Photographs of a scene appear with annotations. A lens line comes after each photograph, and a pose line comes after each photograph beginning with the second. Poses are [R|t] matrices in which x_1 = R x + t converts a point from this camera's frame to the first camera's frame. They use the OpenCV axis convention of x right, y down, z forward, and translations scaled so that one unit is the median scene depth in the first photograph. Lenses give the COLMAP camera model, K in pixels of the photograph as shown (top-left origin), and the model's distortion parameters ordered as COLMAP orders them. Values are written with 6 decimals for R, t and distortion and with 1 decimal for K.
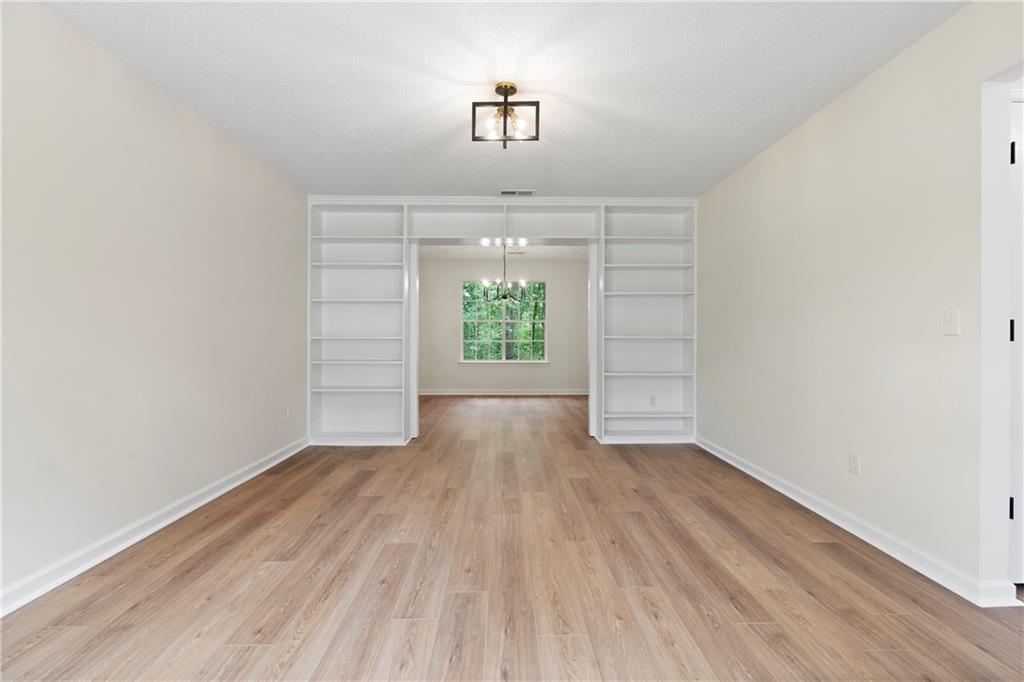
lens RADIAL K [[471.5, 0, 521.2], [0, 471.5, 339.5], [0, 0, 1]] dist [-0.011702, 0.005218]
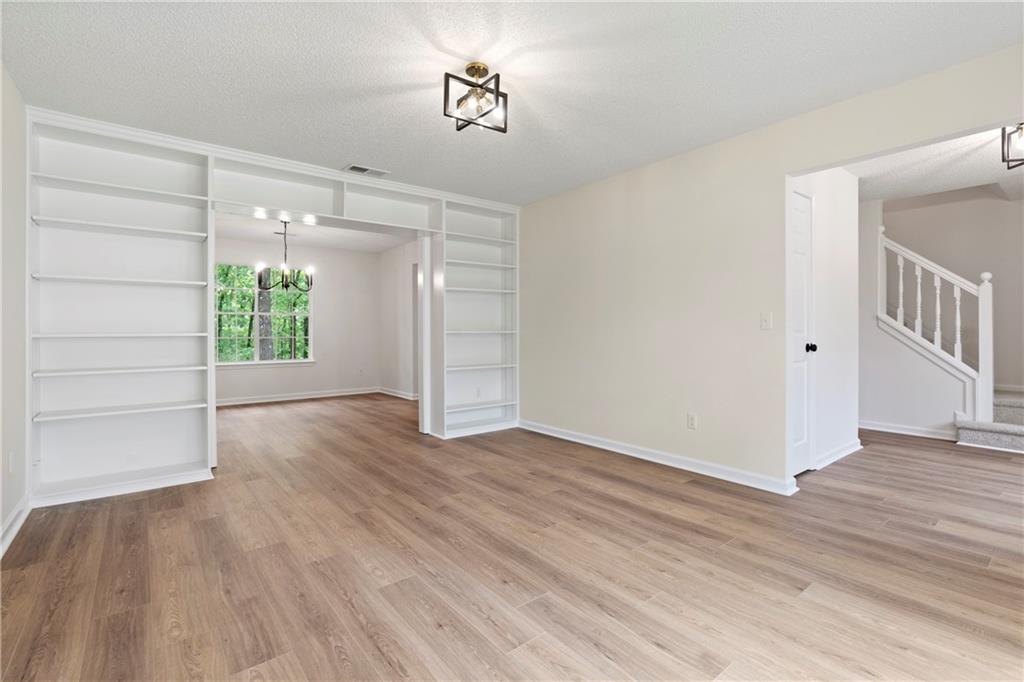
lens RADIAL K [[471.5, 0, 522.1], [0, 471.5, 335.2], [0, 0, 1]] dist [-0.011702, 0.005218]
pose [[0.791536, -0.009156, 0.611054, -0.546119], [0.007936, 0.999957, 0.004704, -0.003482], [-0.611071, 0.001126, 0.791575, 0.198170]]
